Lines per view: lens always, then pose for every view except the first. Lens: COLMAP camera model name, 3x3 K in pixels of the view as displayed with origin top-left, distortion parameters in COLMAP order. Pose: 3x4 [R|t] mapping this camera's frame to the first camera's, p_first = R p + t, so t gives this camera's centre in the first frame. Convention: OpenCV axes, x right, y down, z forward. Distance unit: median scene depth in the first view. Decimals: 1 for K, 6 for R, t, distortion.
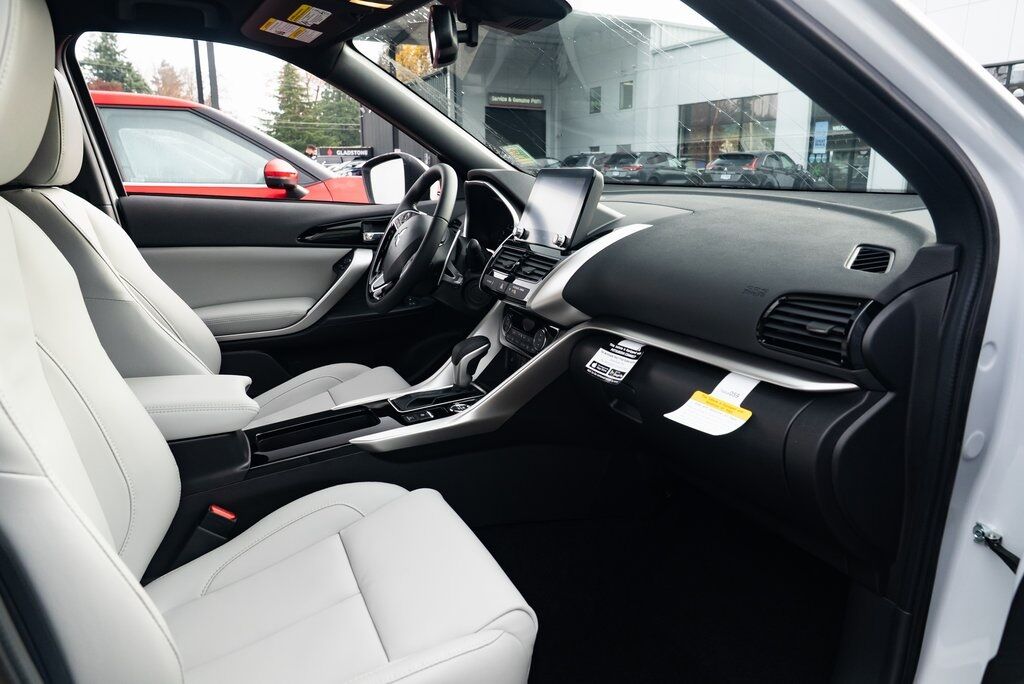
lens RADIAL K [[700.9, 0, 512.0], [0, 700.9, 342.0], [0, 0, 1]] dist [-0.027421, 0.013566]
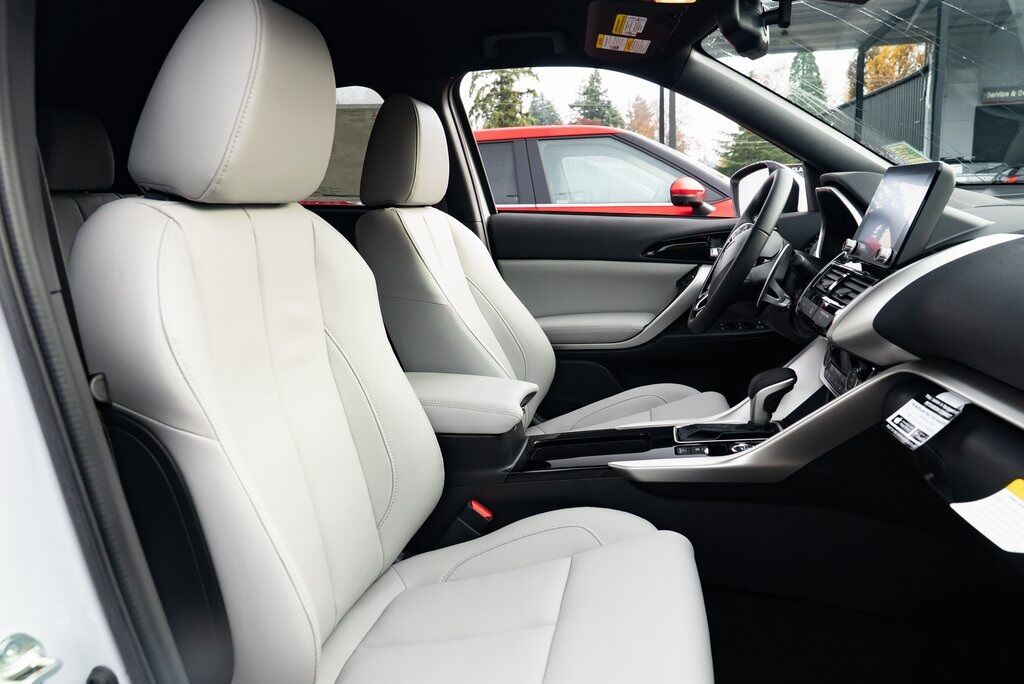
lens RADIAL K [[699.3, 0, 512.0], [0, 699.3, 342.0], [0, 0, 1]] dist [-0.039040, 0.033110]
pose [[0.813317, 0.080371, -0.576243, 0.161288], [-0.095866, 0.995388, 0.003525, -0.010924], [0.573868, 0.052375, 0.817271, 0.119198]]
